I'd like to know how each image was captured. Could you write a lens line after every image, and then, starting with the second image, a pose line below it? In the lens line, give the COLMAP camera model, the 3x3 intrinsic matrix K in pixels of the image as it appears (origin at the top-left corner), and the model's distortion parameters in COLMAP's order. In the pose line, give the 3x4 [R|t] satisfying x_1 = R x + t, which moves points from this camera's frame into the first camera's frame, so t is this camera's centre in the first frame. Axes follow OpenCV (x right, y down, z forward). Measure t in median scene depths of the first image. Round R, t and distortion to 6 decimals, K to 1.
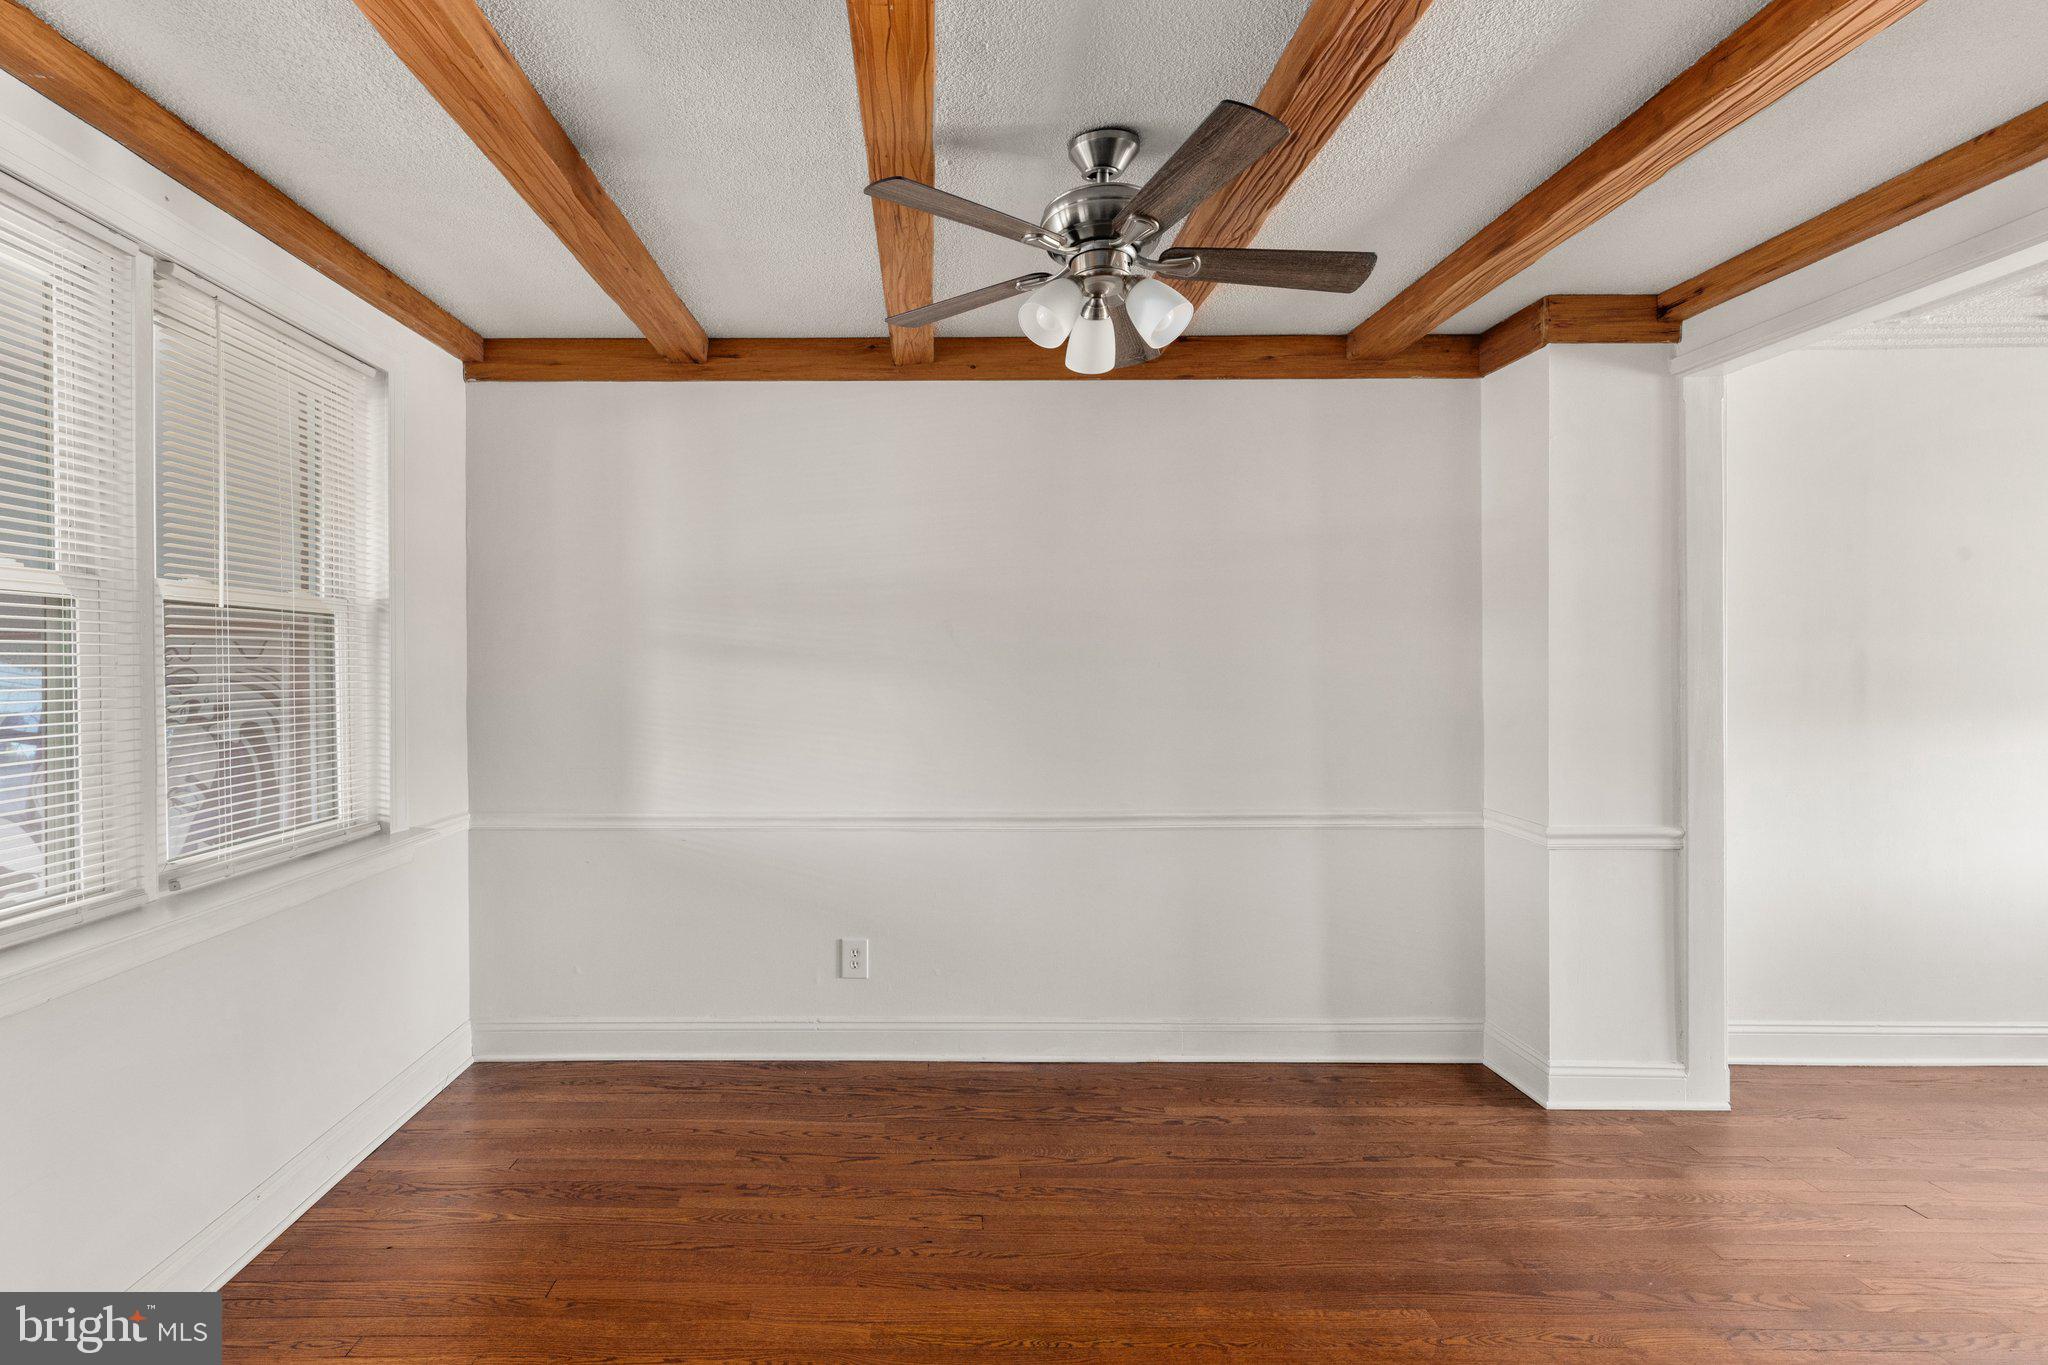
lens RADIAL K [[975.2, 0, 934.4], [0, 975.2, 671.9], [0, 0, 1]] dist [0.011899, -0.001460]
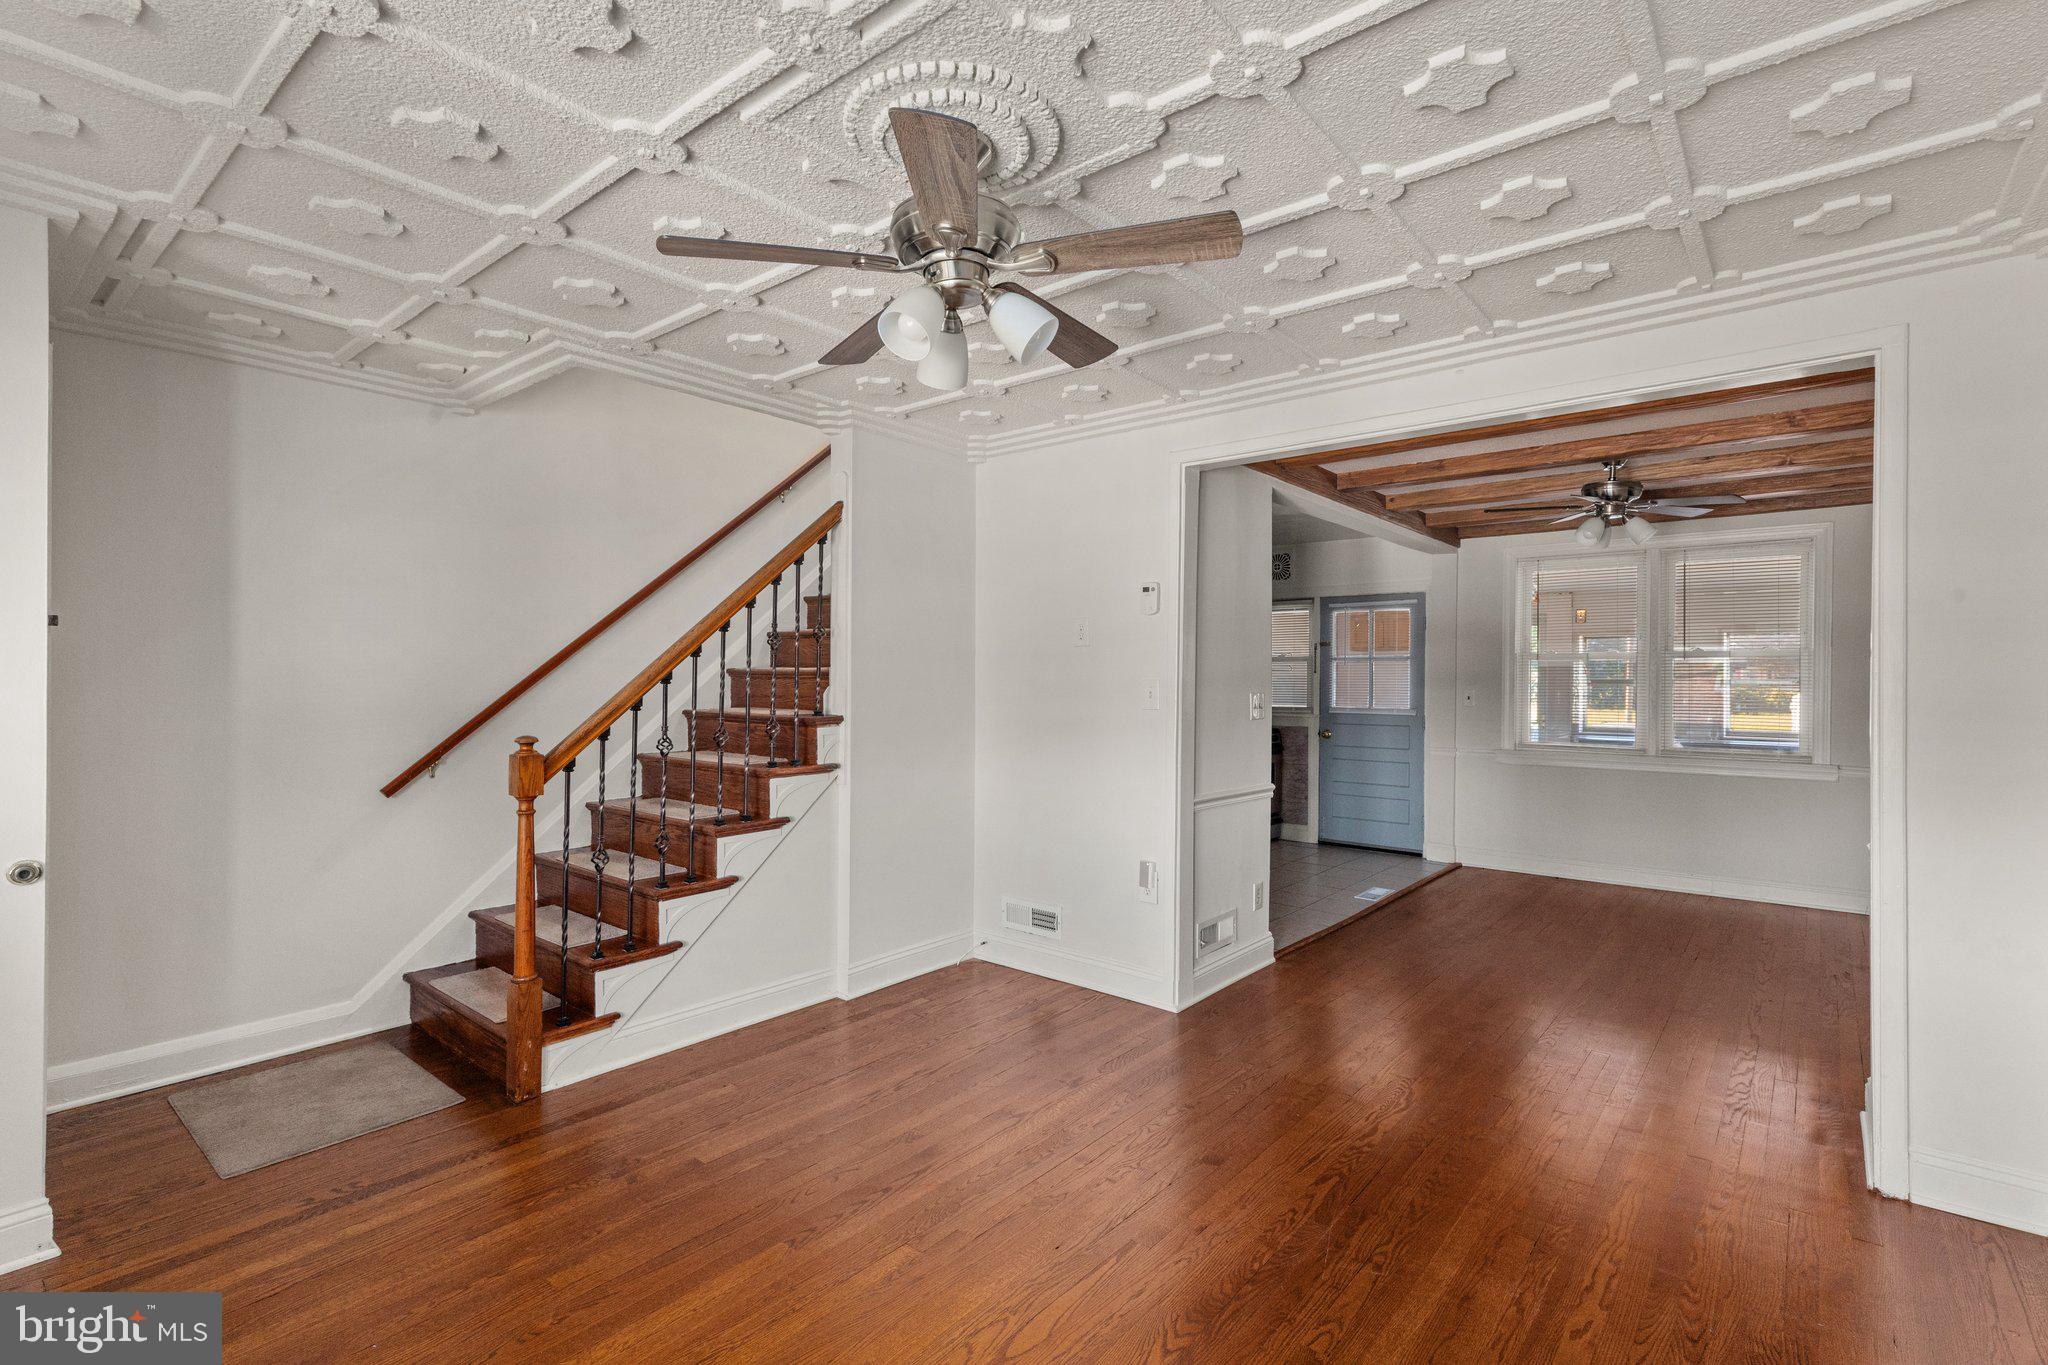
lens RADIAL K [[940.4, 0, 1040.3], [0, 940.4, 678.2], [0, 0, 1]] dist [0.009079, 0.000117]
pose [[-0.626054, -0.004011, -0.779770, 1.929817], [-0.010294, 0.999942, 0.003120, 0.000909], [0.779712, 0.009980, -0.626059, 0.943992]]
